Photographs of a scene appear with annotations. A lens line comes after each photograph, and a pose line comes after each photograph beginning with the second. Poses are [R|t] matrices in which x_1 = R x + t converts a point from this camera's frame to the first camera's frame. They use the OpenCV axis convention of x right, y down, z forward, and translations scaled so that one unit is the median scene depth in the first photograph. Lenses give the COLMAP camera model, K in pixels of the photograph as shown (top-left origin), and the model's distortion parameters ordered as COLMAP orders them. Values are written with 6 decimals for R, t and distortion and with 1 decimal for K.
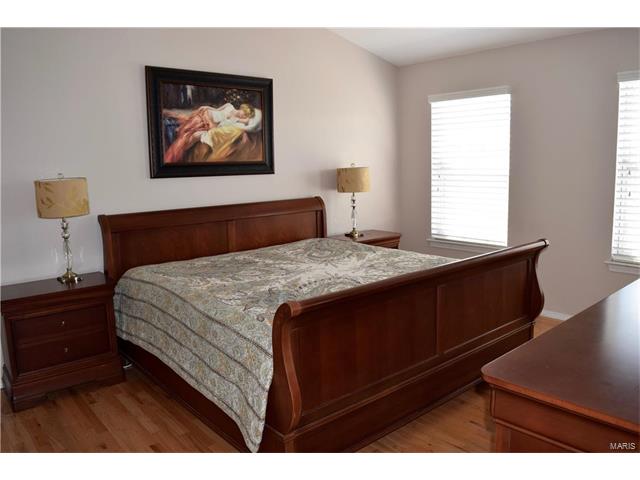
lens RADIAL K [[501.5, 0, 333.2], [0, 501.5, 232.9], [0, 0, 1]] dist [-0.090391, 0.008659]
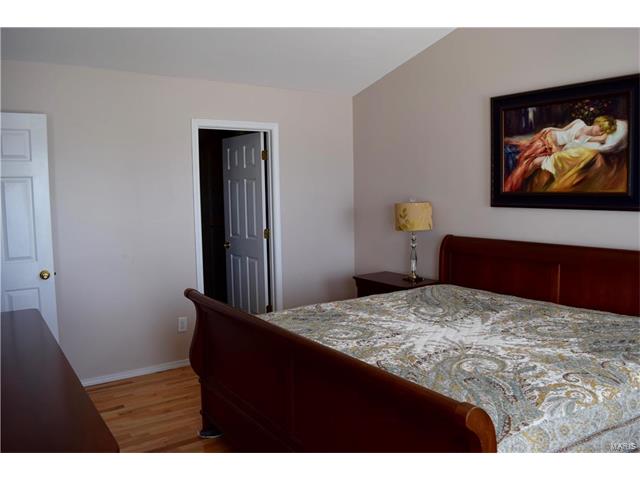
lens RADIAL K [[501.5, 0, 319.6], [0, 501.5, 238.4], [0, 0, 1]] dist [-0.090391, 0.008659]
pose [[-0.111048, 0.111417, -0.987550, 0.640552], [-0.129087, 0.983660, 0.125494, -0.119922], [0.985396, 0.141416, -0.094851, 0.706127]]
